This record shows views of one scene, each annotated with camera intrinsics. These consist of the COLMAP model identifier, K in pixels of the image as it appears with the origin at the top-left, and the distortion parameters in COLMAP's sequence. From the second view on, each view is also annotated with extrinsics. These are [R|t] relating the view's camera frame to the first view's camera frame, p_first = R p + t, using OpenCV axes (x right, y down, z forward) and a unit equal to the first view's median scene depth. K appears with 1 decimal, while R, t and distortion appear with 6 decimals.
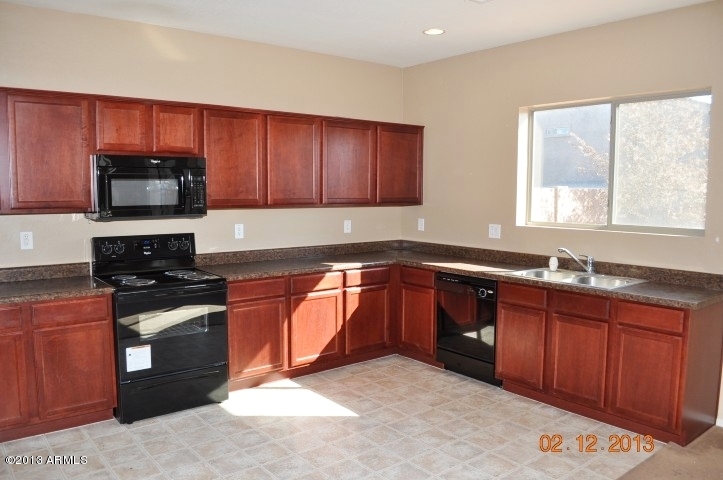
lens RADIAL K [[564.9, 0, 359.8], [0, 564.9, 239.2], [0, 0, 1]] dist [-0.083086, 0.005550]
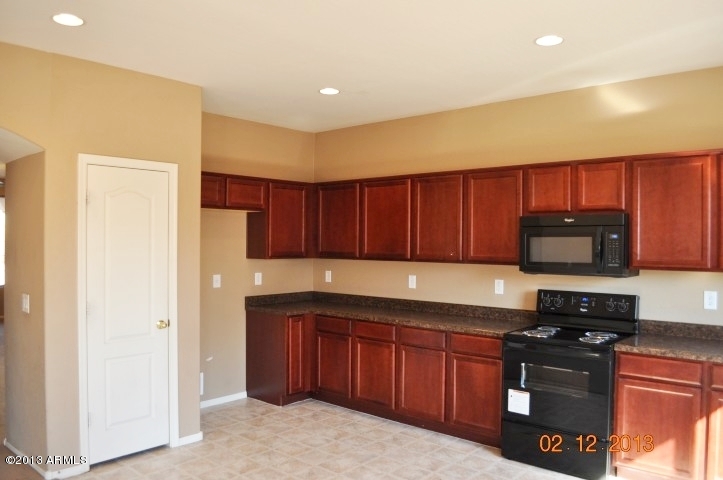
lens RADIAL K [[564.9, 0, 359.8], [0, 564.9, 239.2], [0, 0, 1]] dist [-0.083086, 0.005550]
pose [[0.177442, -0.007518, -0.984103, 0.600897], [-0.094412, 0.995229, -0.024626, -0.044317], [0.979592, 0.097280, 0.175886, 0.461480]]
